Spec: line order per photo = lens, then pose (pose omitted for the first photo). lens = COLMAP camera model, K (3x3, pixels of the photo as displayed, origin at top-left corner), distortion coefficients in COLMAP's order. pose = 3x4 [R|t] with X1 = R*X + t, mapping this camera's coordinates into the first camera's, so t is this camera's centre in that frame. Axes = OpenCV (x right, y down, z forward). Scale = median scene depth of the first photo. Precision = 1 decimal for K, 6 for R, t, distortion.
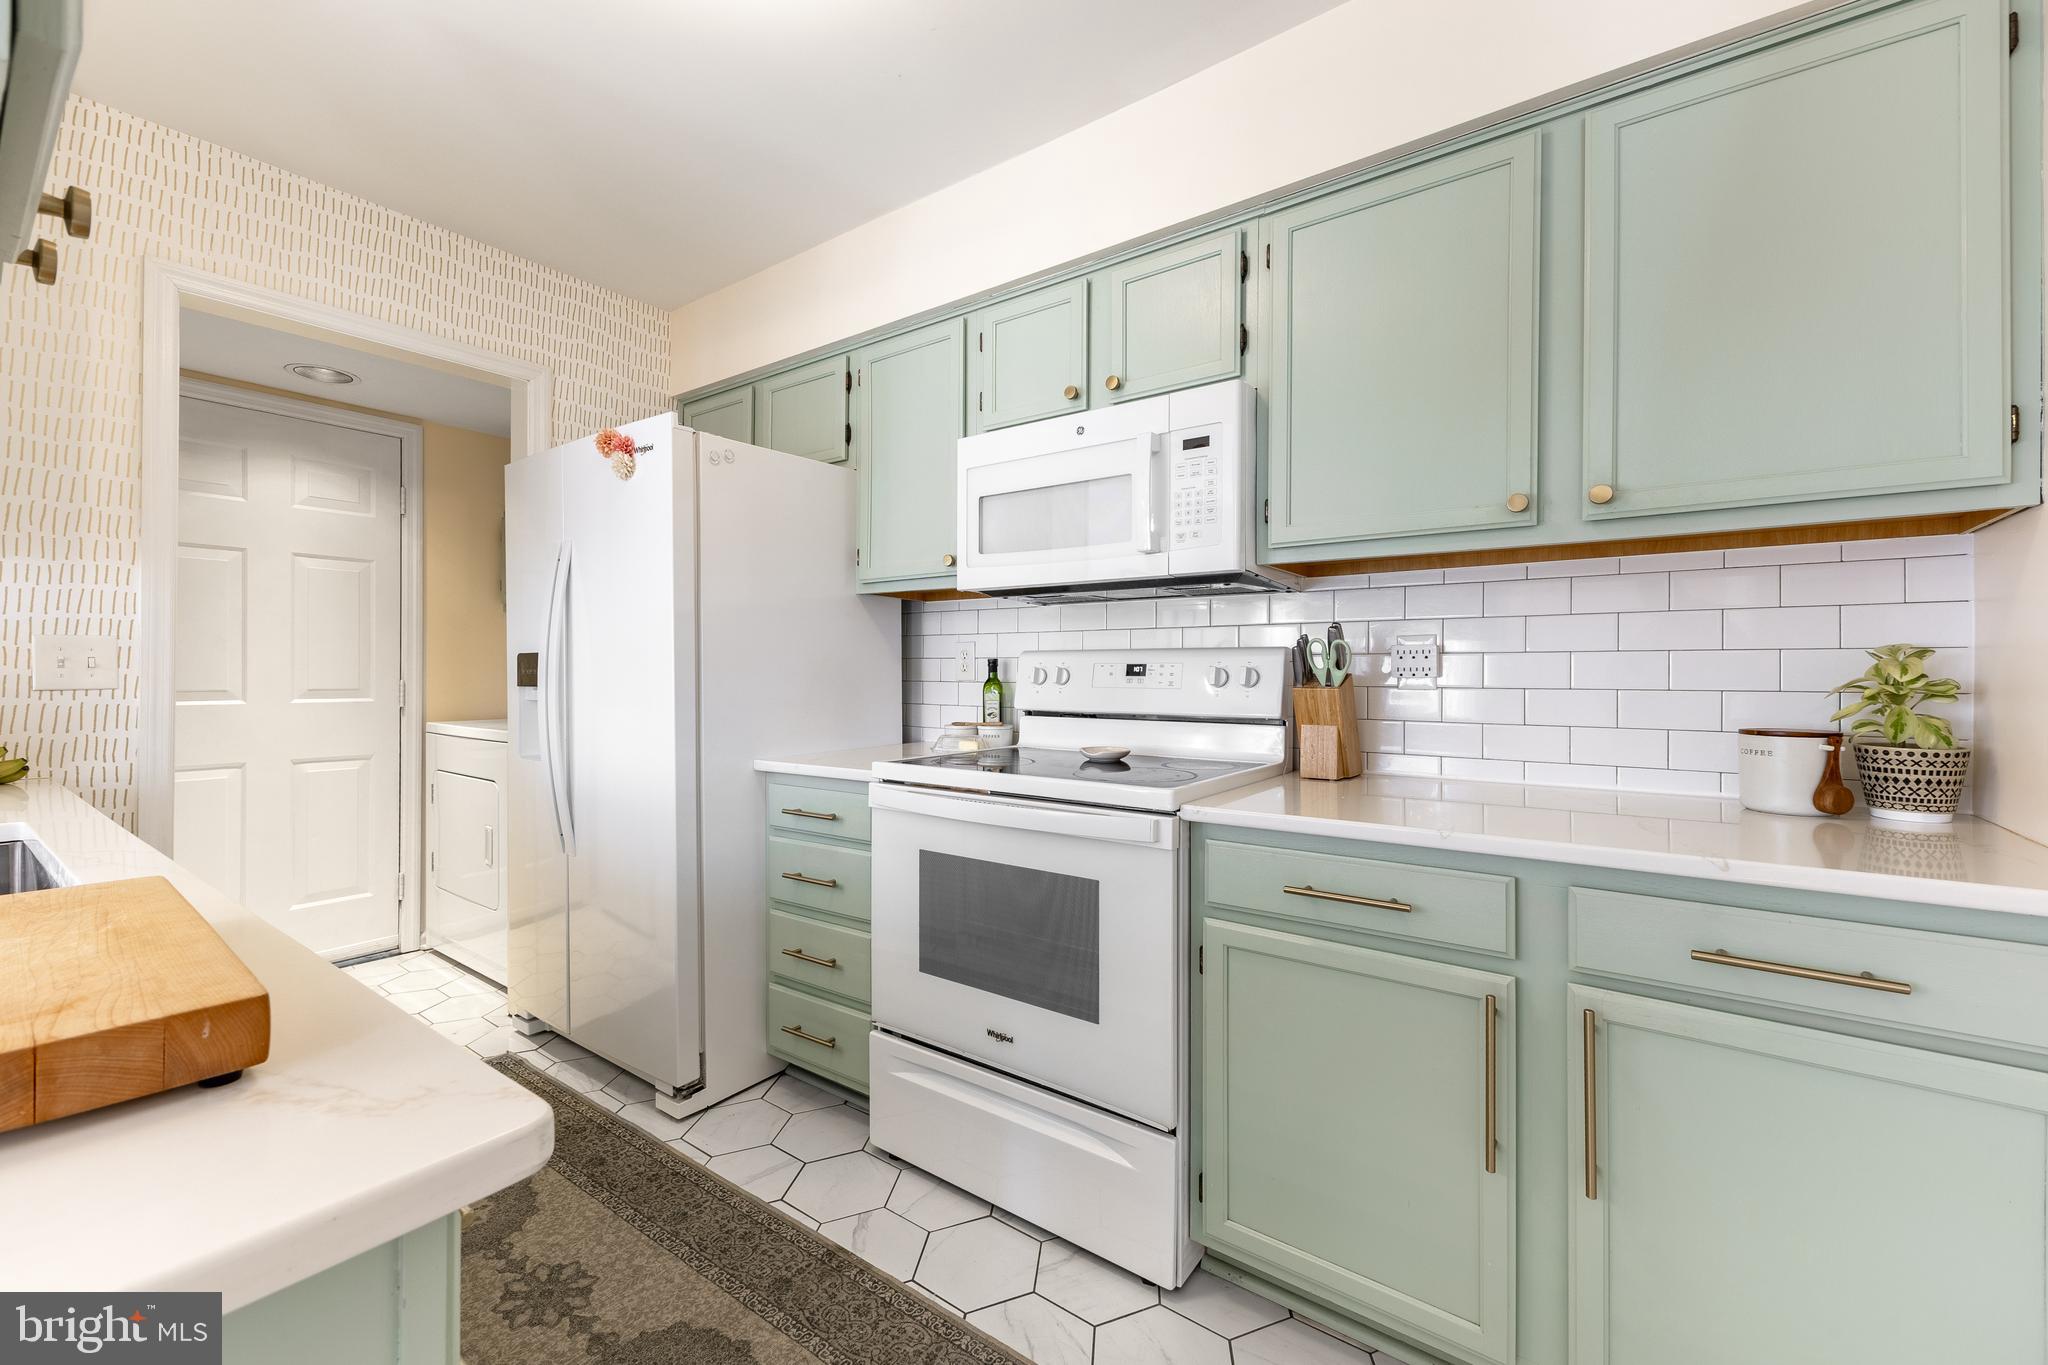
lens RADIAL K [[811.3, 0, 1020.5], [0, 811.3, 668.4], [0, 0, 1]] dist [0.002382, -0.002956]
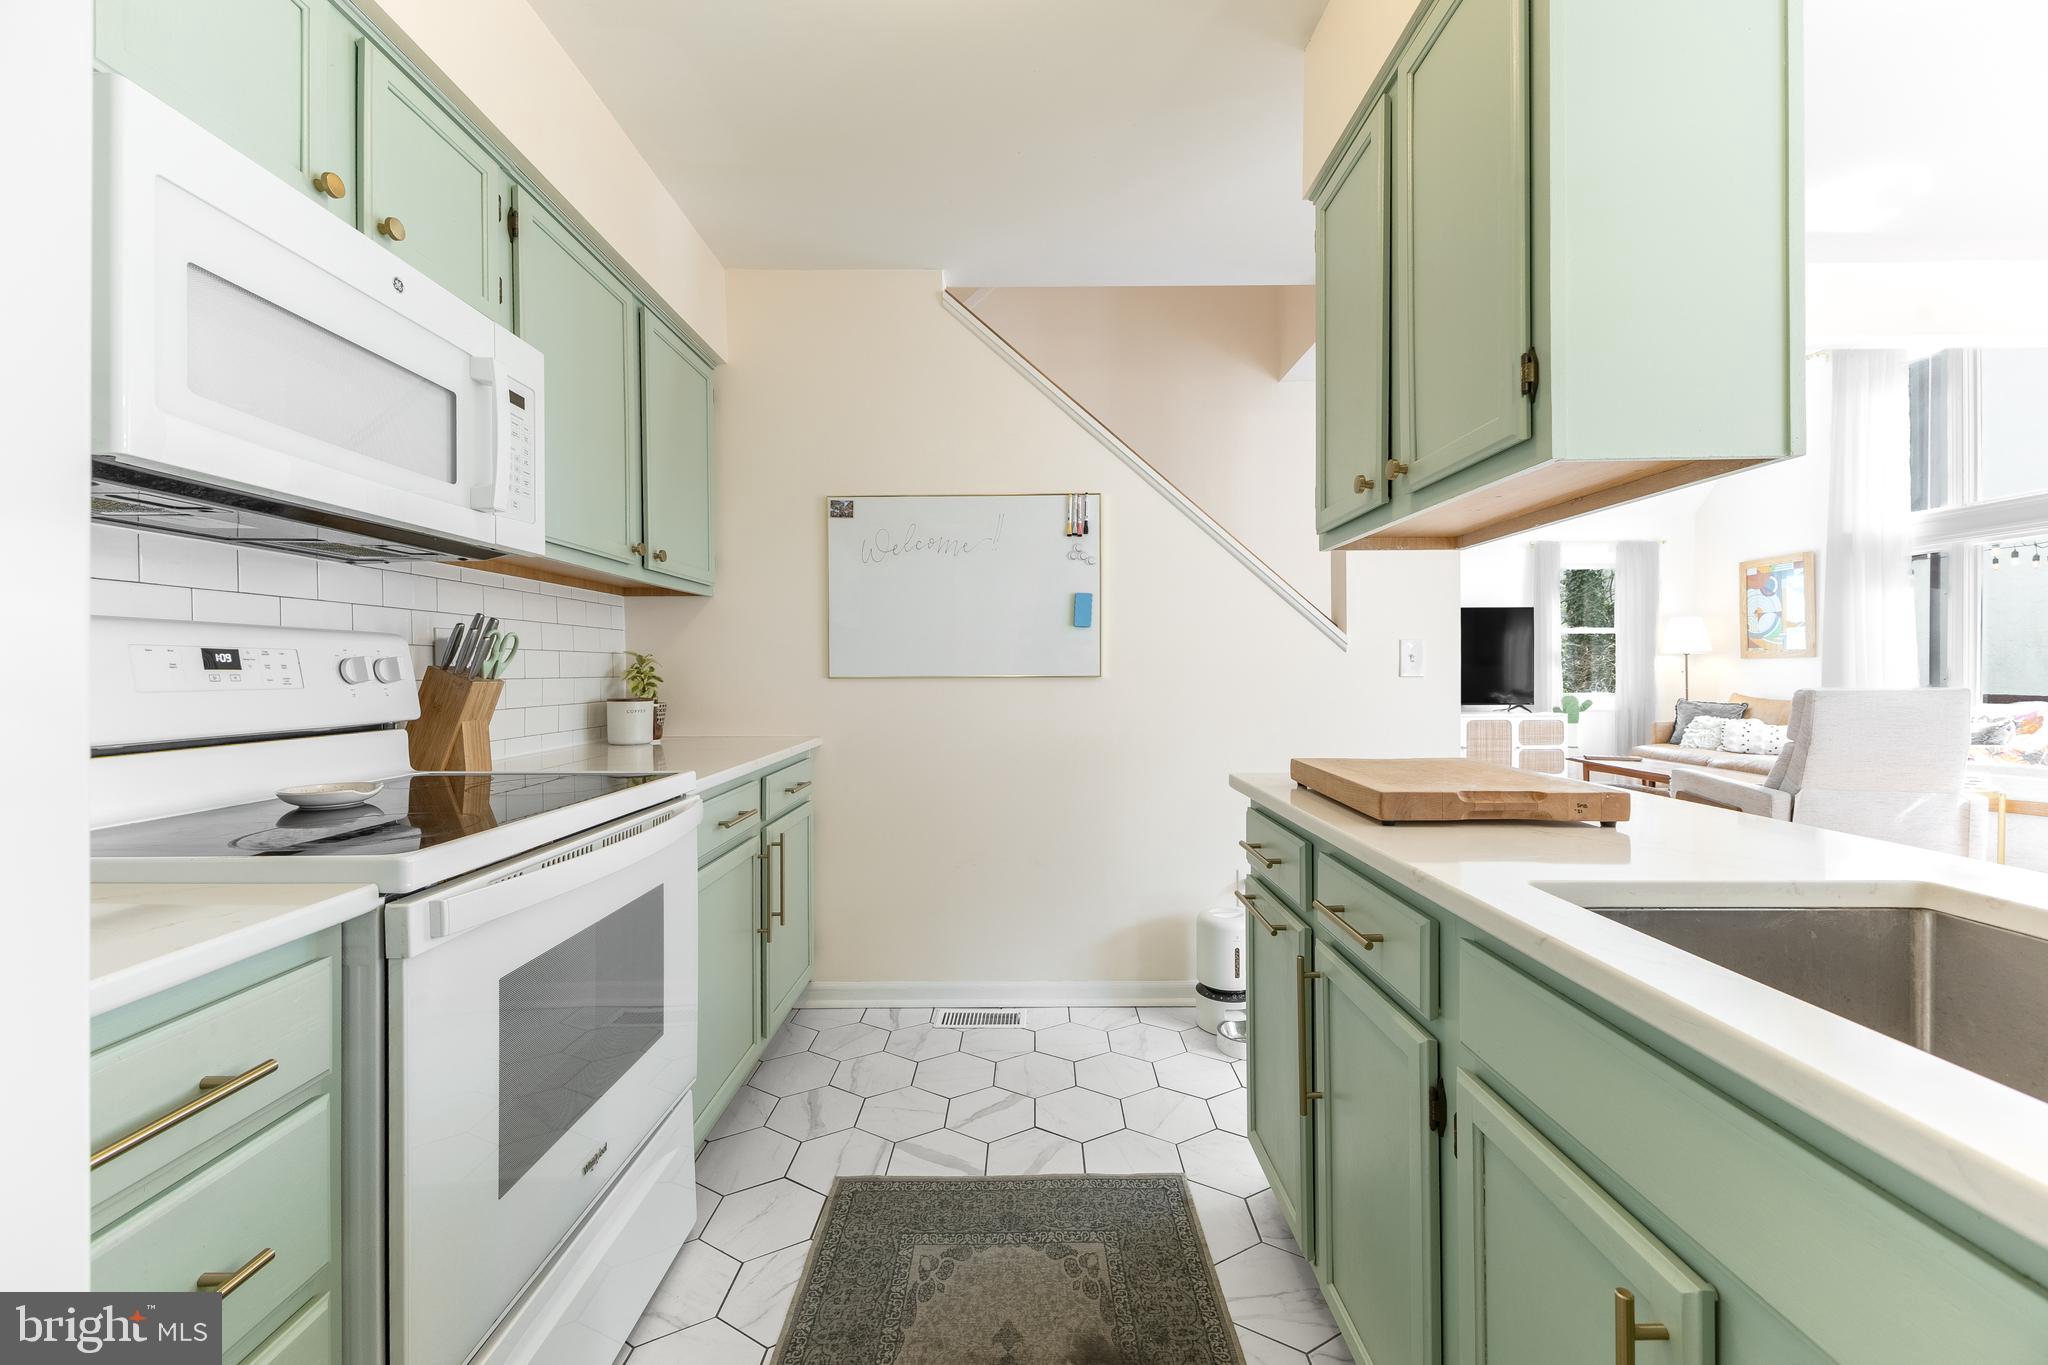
lens RADIAL K [[811.3, 0, 1008.6], [0, 811.3, 695.1], [0, 0, 1]] dist [0.002382, -0.002956]
pose [[-0.573478, -0.025573, 0.818821, -0.709696], [-0.000580, 0.999525, 0.030810, 0.010208], [-0.819220, 0.017194, -0.573221, 0.944137]]
